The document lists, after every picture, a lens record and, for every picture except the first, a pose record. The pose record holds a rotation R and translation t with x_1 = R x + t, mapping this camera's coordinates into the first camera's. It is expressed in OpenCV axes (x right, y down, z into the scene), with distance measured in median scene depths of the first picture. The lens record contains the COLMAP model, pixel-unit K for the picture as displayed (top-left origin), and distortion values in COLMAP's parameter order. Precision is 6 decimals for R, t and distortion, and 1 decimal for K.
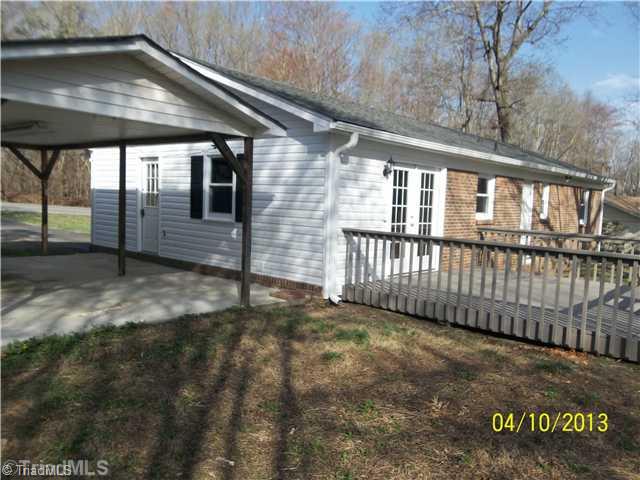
lens RADIAL K [[518.1, 0, 320.0], [0, 518.1, 240.0], [0, 0, 1]] dist [-0.007800, -0.002867]
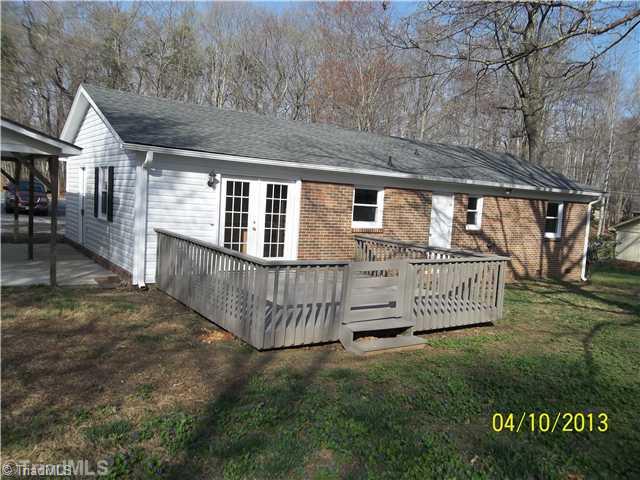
lens RADIAL K [[520.1, 0, 320.0], [0, 520.1, 240.0], [0, 0, 1]] dist [0.013035, -0.001984]
pose [[0.973672, 0.041893, -0.224070, 0.496087], [-0.044005, 0.999021, -0.004438, -0.005278], [0.223664, 0.014181, 0.974563, -0.081644]]
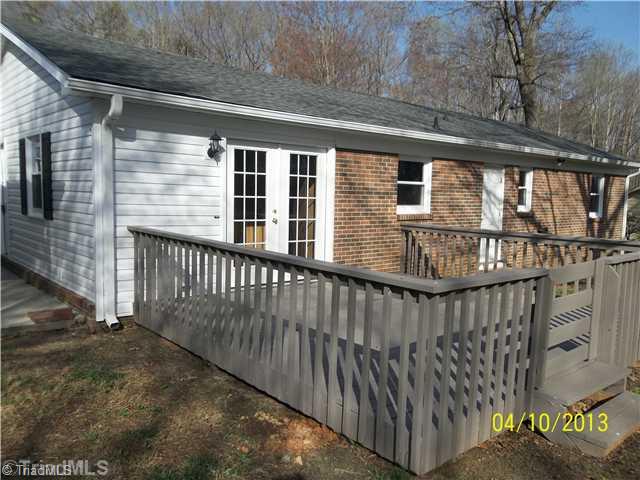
lens RADIAL K [[526.6, 0, 320.0], [0, 526.6, 240.0], [0, 0, 1]] dist [0.010841, 0.007029]
pose [[0.992766, -0.002171, -0.120046, 0.289061], [0.002994, 0.999973, 0.006675, -0.005565], [0.120028, -0.006986, 0.992746, 0.194381]]
